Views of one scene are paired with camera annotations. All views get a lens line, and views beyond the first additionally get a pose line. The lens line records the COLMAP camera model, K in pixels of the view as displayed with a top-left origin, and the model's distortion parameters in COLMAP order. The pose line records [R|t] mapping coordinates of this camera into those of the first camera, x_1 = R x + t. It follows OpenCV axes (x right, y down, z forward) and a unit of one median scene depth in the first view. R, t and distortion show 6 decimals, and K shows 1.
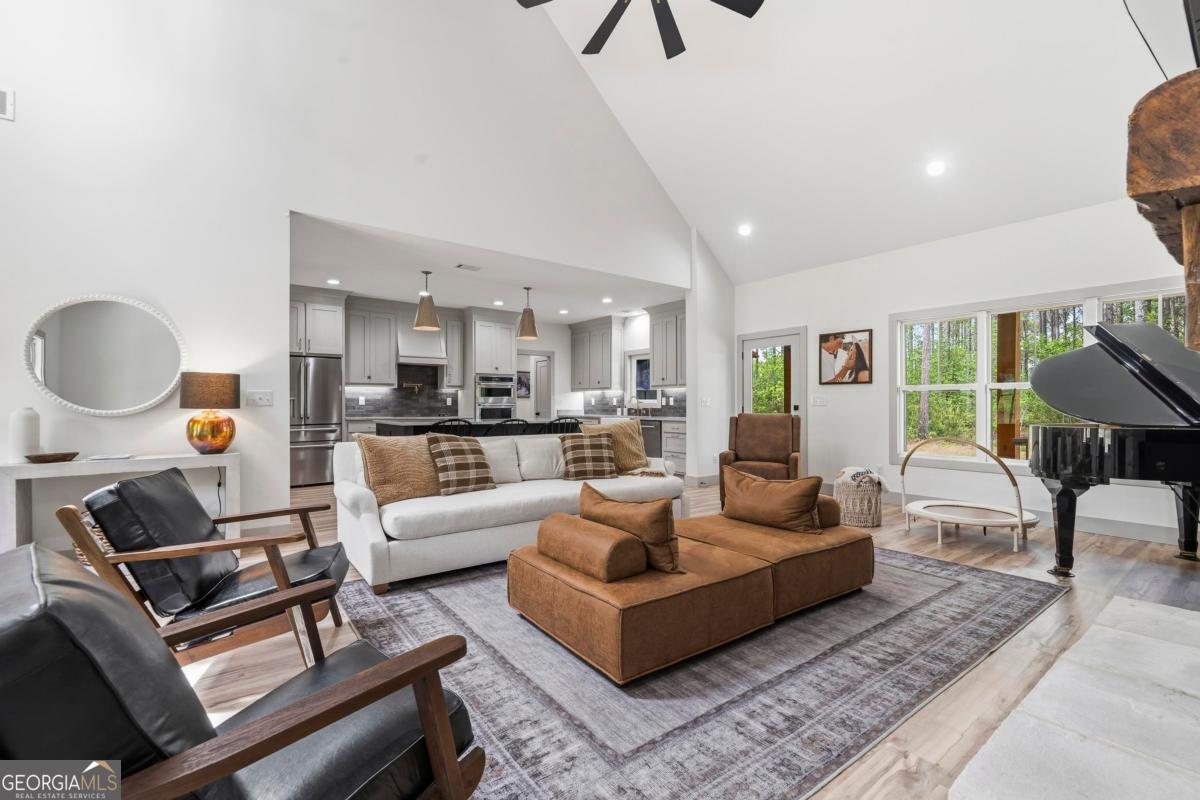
lens RADIAL K [[515.2, 0, 594.2], [0, 515.2, 403.9], [0, 0, 1]] dist [0.000327, -0.000027]
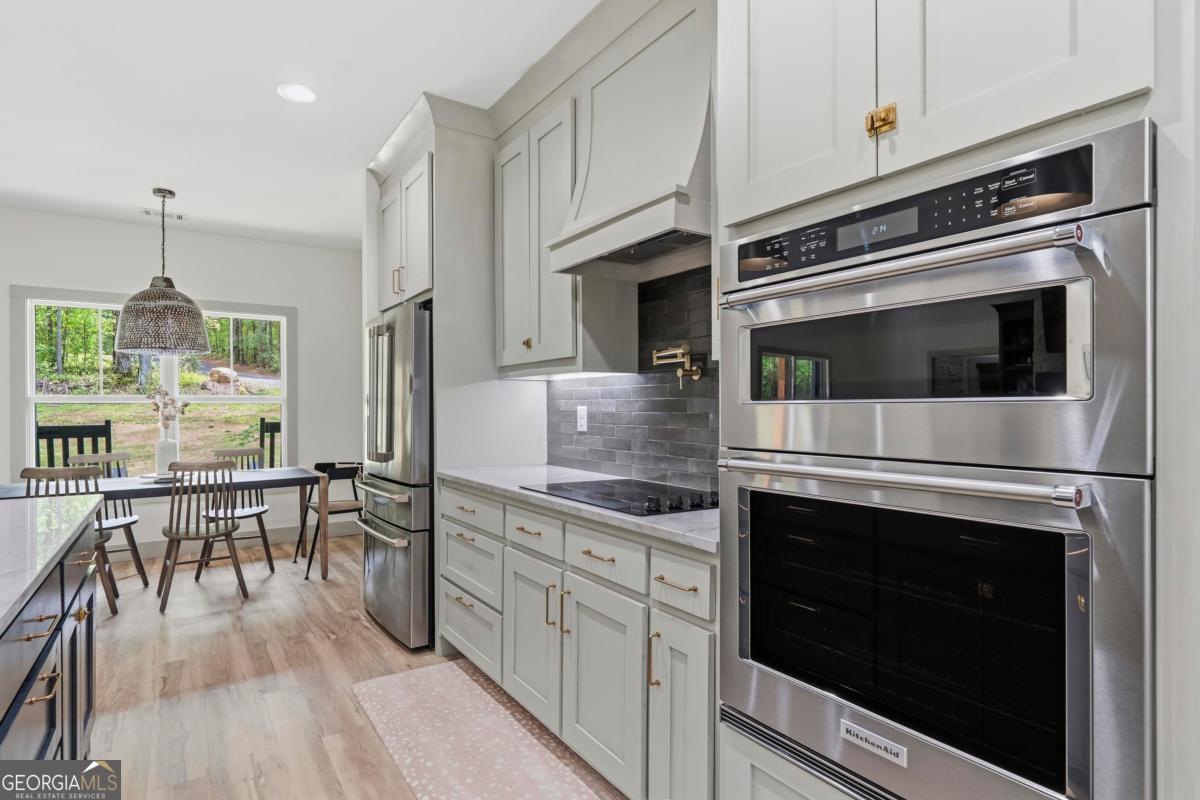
lens RADIAL K [[606.6, 0, 600.0], [0, 606.6, 400.0], [0, 0, 1]] dist [0.003584, 0.000829]
pose [[-0.002997, -0.011399, -0.999931, -0.092666], [0.005758, 0.999918, -0.011416, -0.016538], [0.999979, -0.005791, -0.002931, 1.277310]]
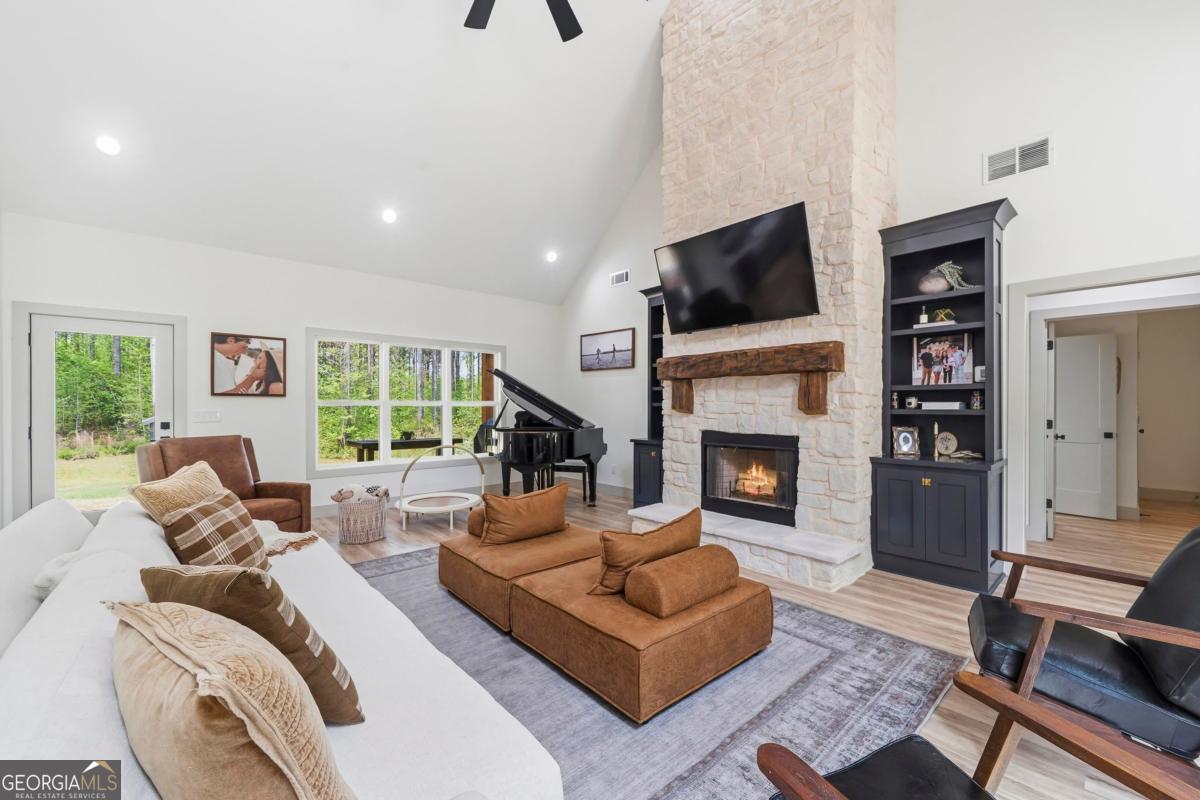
lens RADIAL K [[479.1, 0, 600.3], [0, 479.1, 405.4], [0, 0, 1]] dist [-0.002537, -0.000245]
pose [[-0.087417, 0.001077, 0.996171, -0.350932], [-0.001415, 0.999998, -0.001205, -0.022262], [-0.996171, -0.001515, -0.087415, 0.472227]]
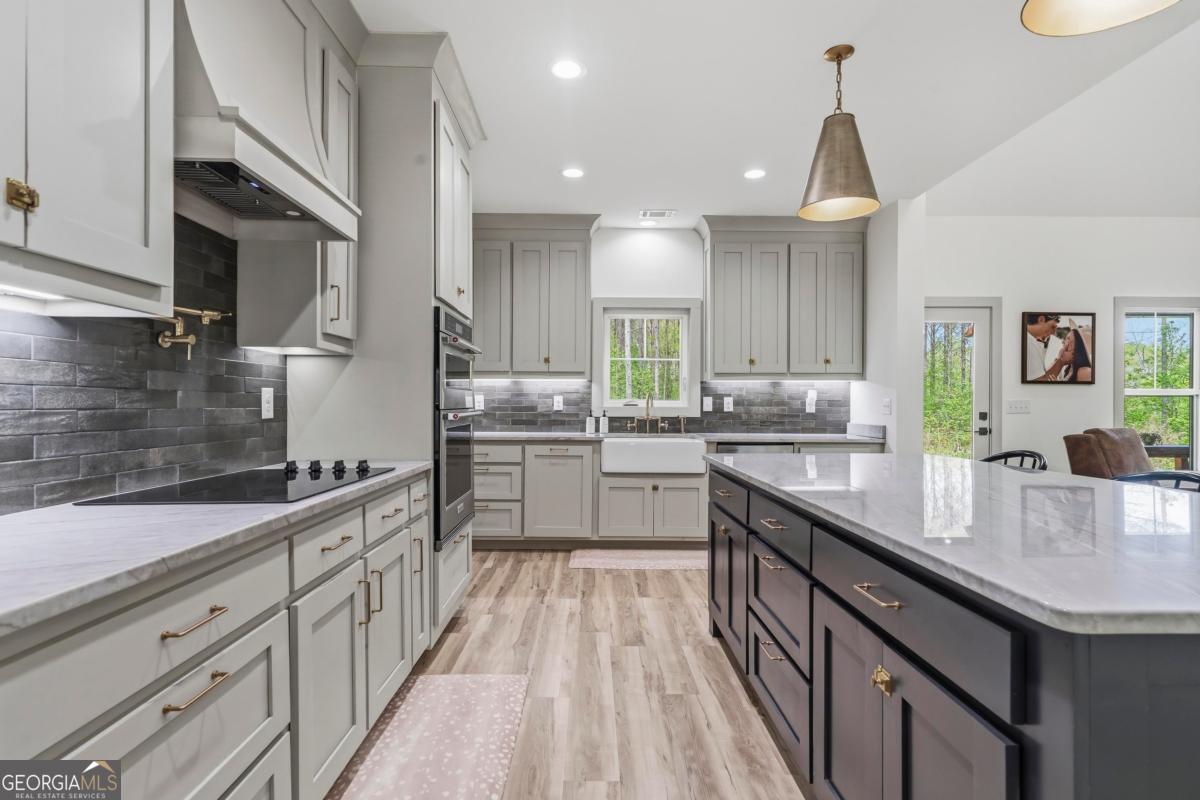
lens RADIAL K [[606.6, 0, 600.0], [0, 606.6, 400.0], [0, 0, 1]] dist [0.003584, 0.000829]
pose [[0.582773, 0.007061, 0.812604, -0.577500], [-0.005920, 0.999973, -0.004443, -0.007717], [-0.812613, -0.002222, 0.582799, 0.995581]]
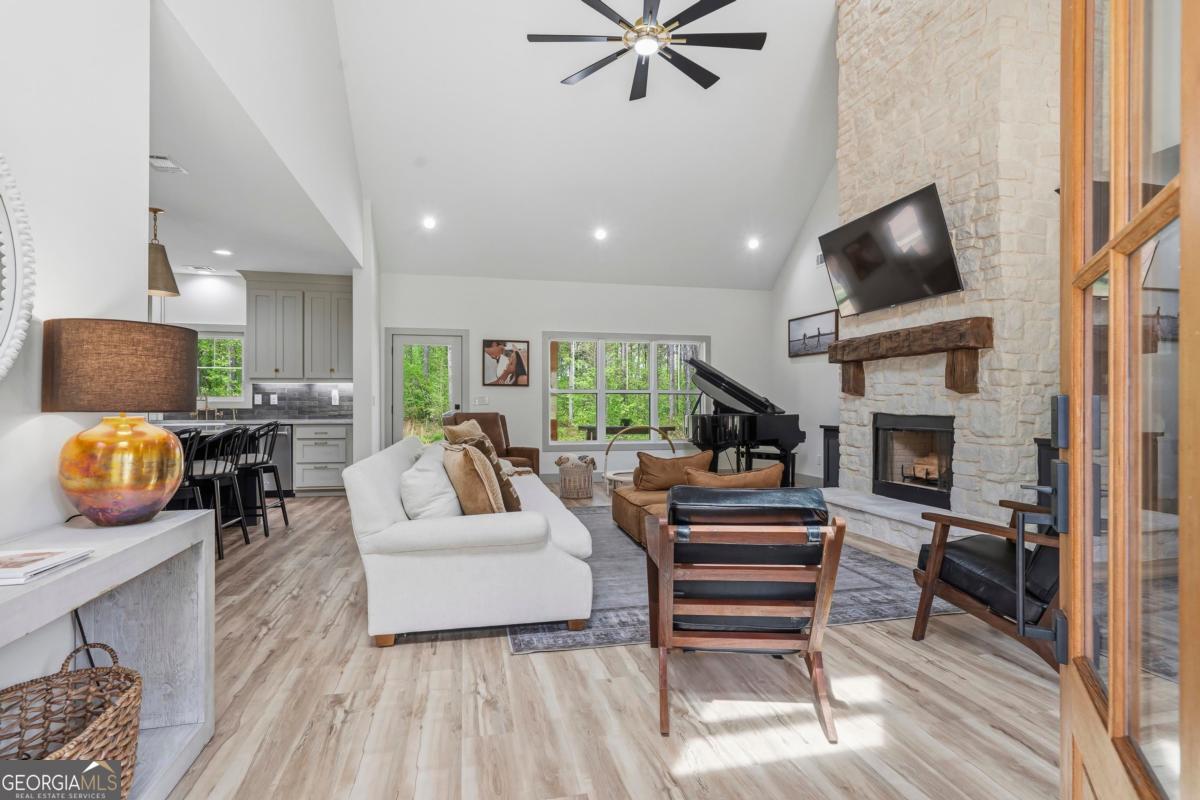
lens RADIAL K [[585.6, 0, 600.0], [0, 585.6, 400.0], [0, 0, 1]] dist [-0.001024, -0.000089]
pose [[0.401171, 0.007146, 0.915975, -0.603919], [-0.001583, 0.999973, -0.007108, 0.001617], [-0.916002, 0.001401, 0.401172, 0.277869]]
